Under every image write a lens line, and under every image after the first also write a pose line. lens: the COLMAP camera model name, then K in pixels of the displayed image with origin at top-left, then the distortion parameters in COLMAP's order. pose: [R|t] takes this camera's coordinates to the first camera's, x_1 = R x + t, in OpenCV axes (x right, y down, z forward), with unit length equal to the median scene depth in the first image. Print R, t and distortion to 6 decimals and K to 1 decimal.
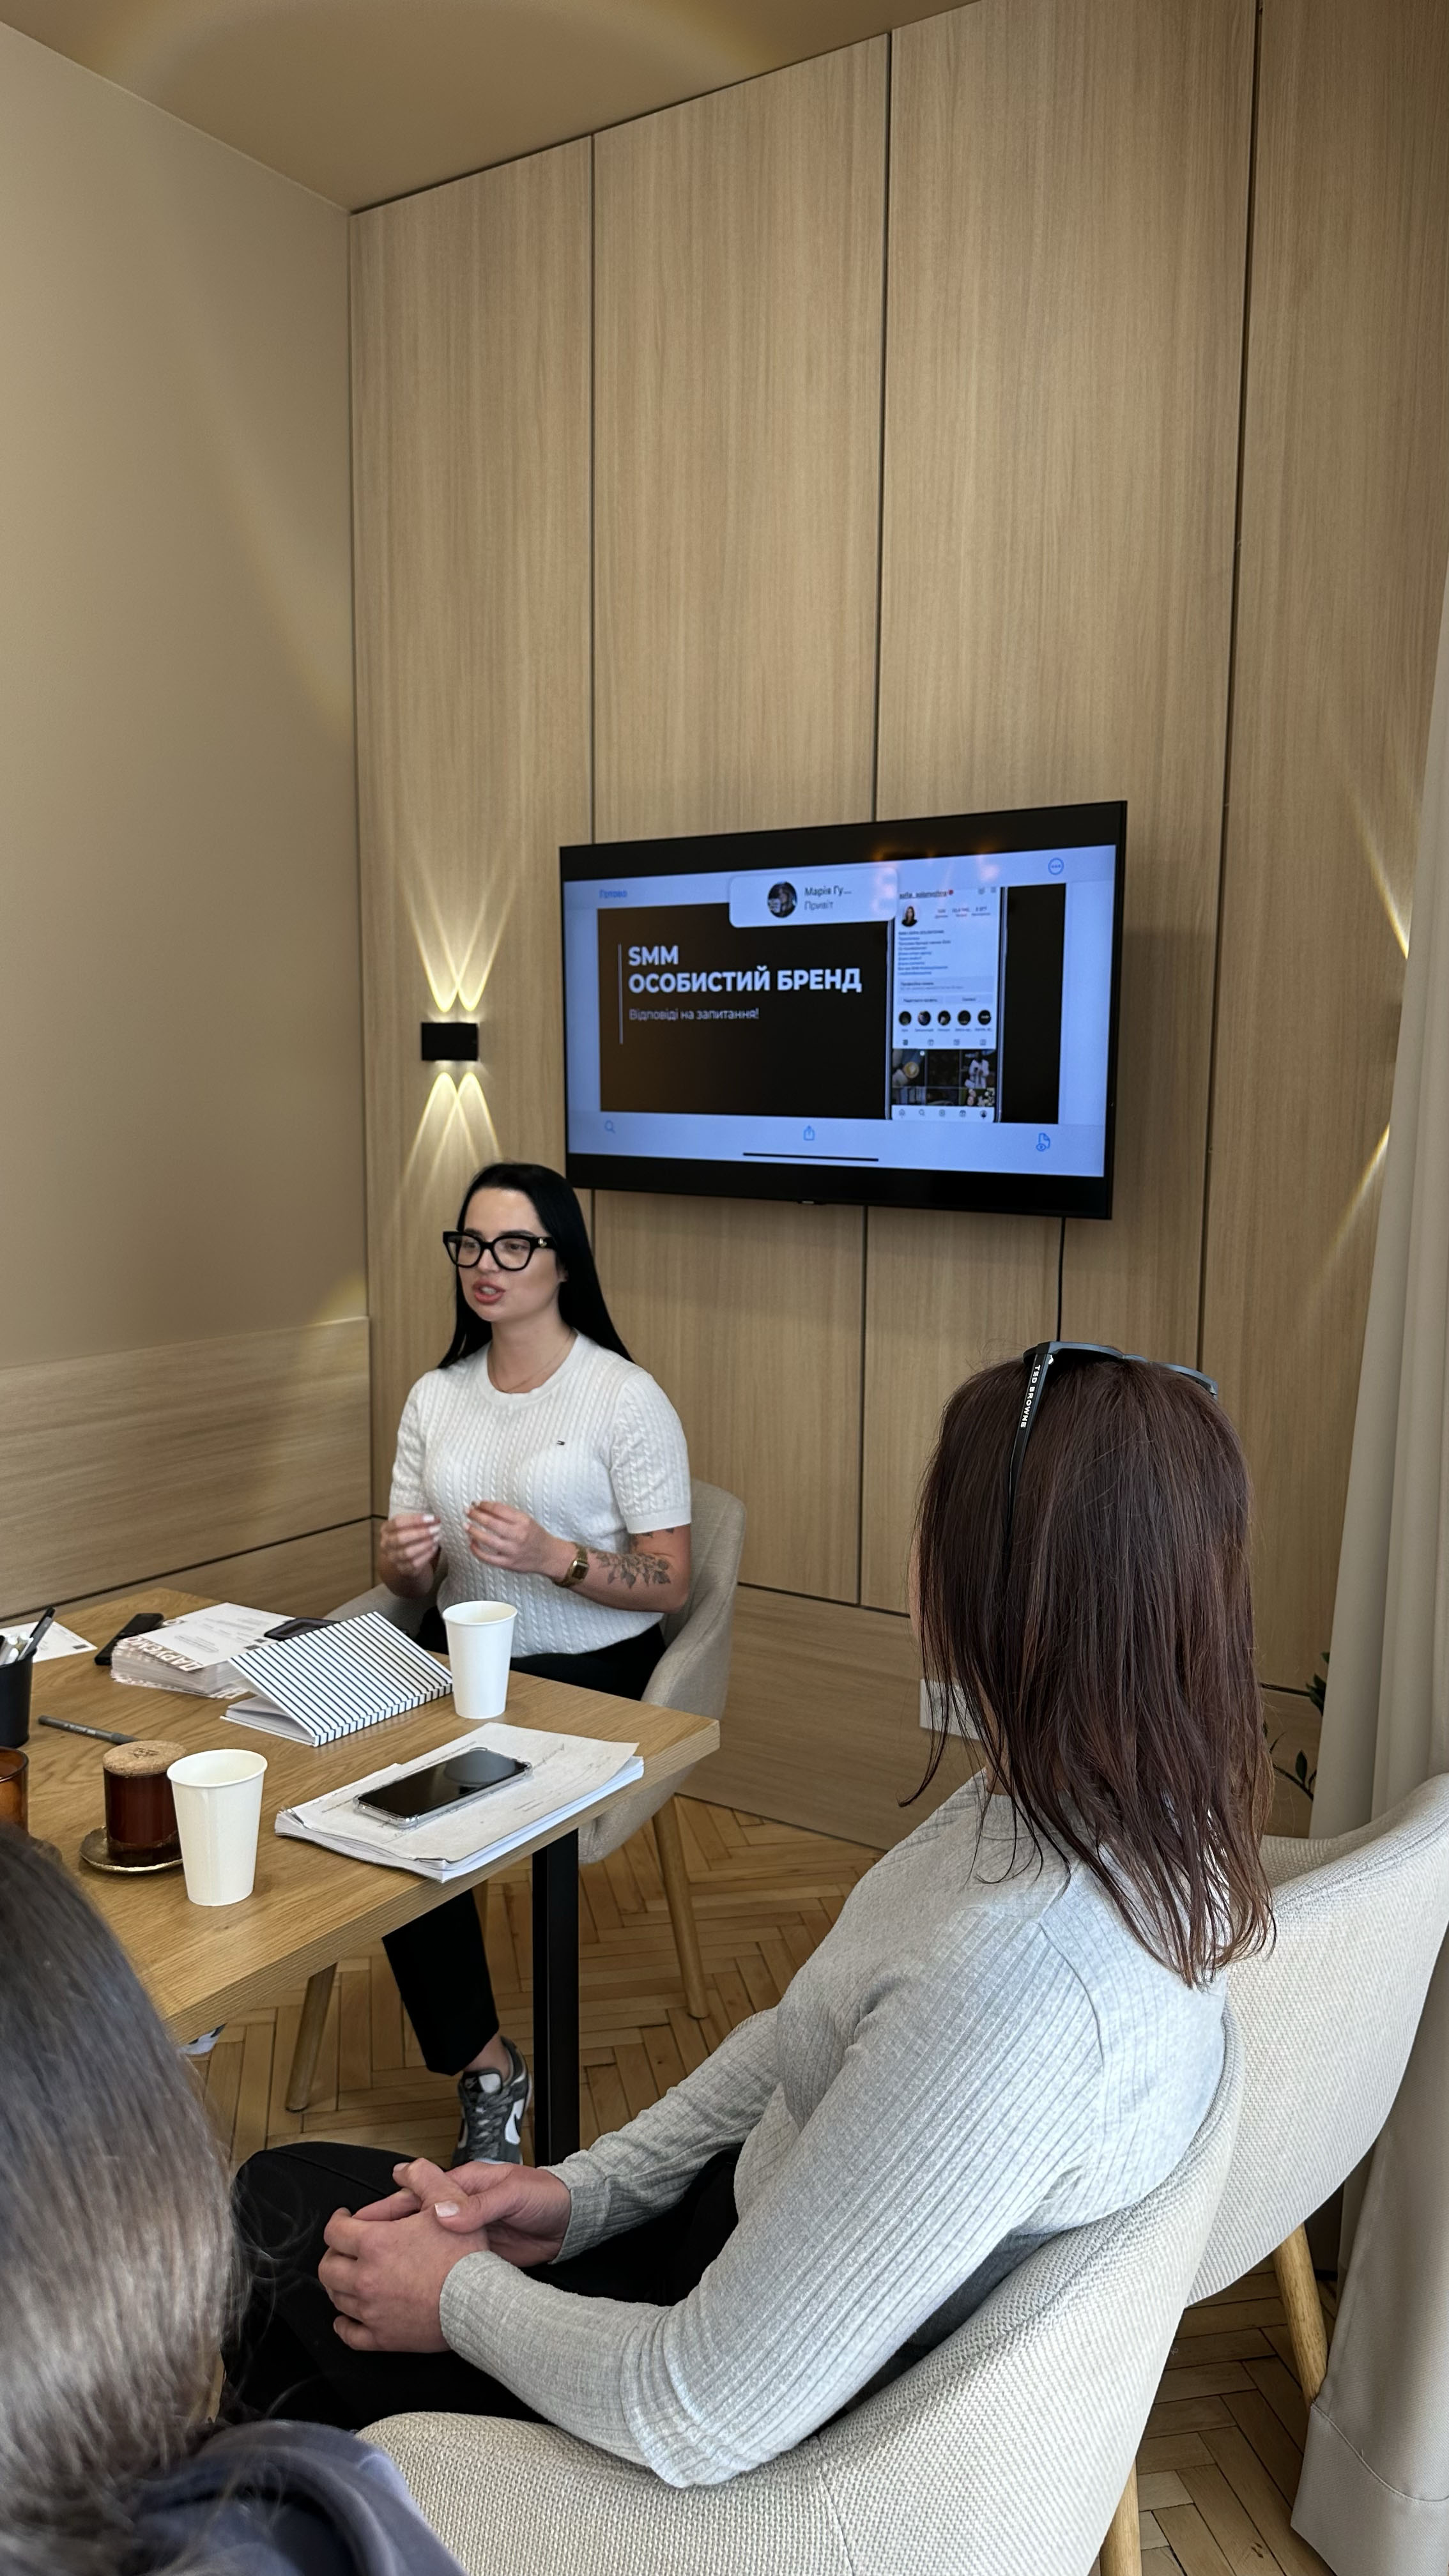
lens RADIAL K [[1920.1, 0, 721.5], [0, 1920.1, 1417.3], [0, 0, 1]] dist [-0.067958, -0.003149]
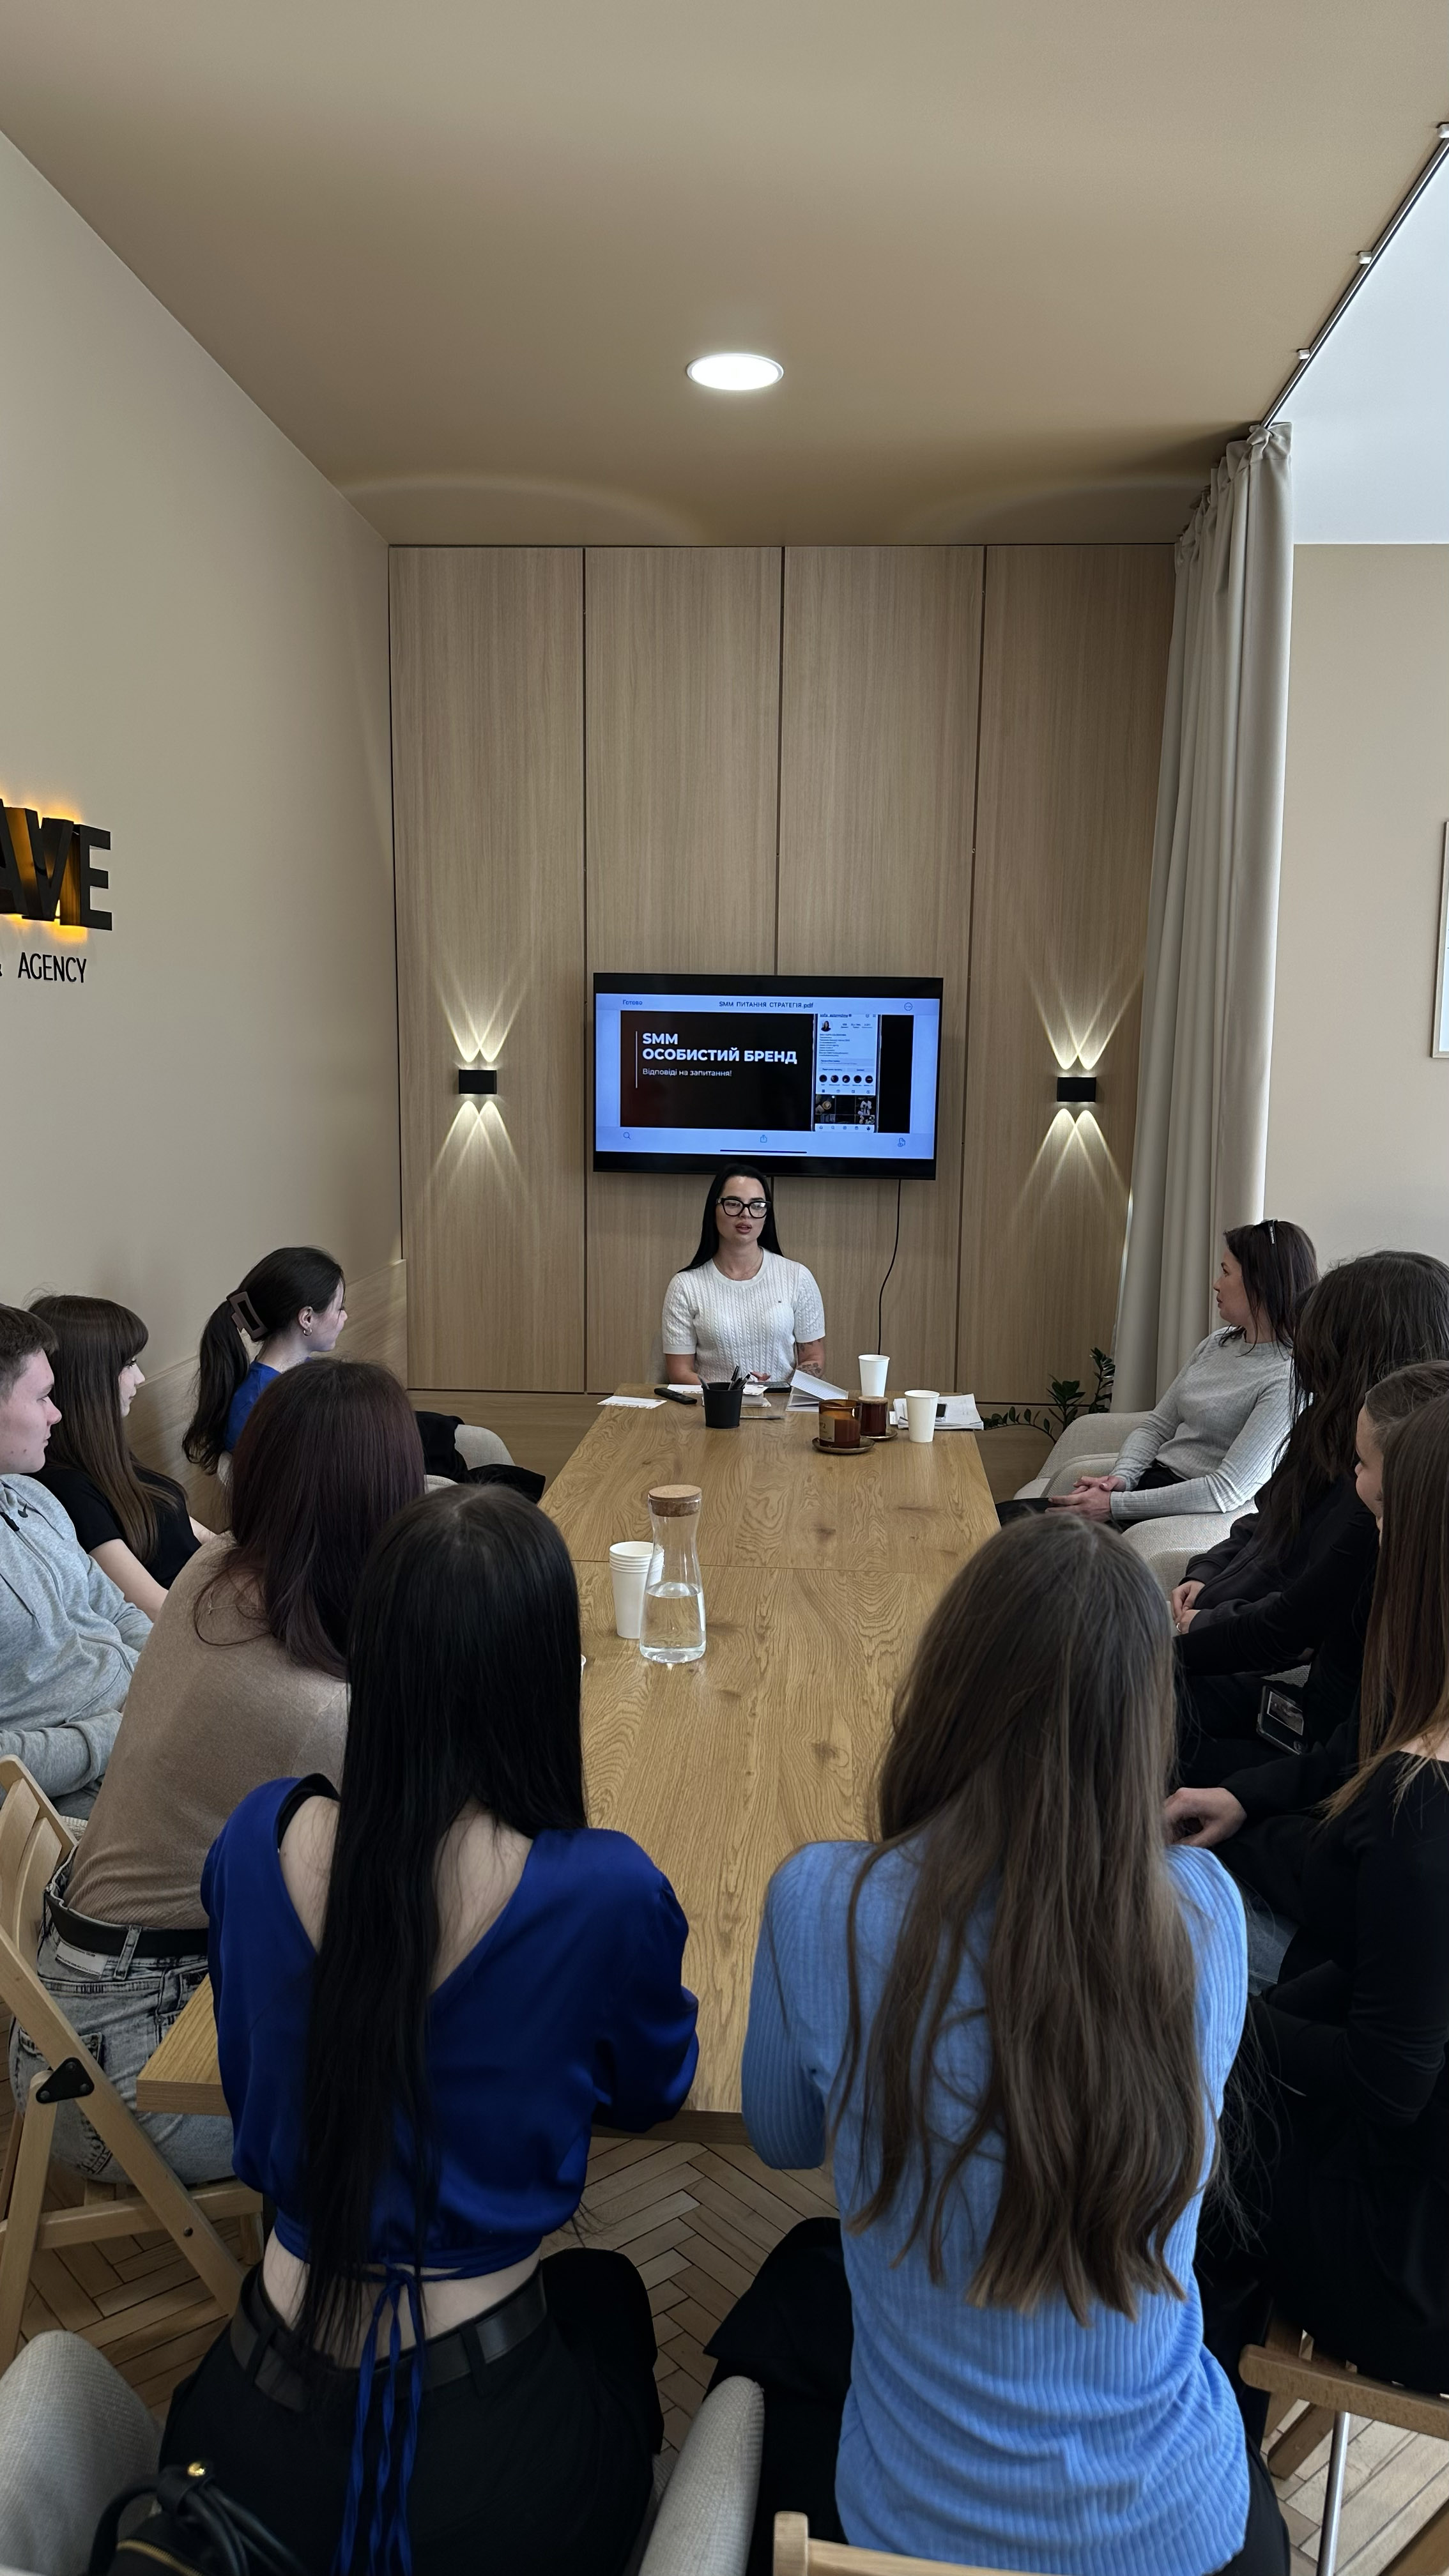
lens RADIAL K [[1920.1, 0, 721.5], [0, 1920.1, 1417.3], [0, 0, 1]] dist [-0.067958, -0.003149]
pose [[0.829092, -0.099851, 0.550123, -1.054162], [0.087164, 0.994977, 0.049230, 0.025915], [-0.552276, 0.007134, 0.833631, -0.532704]]
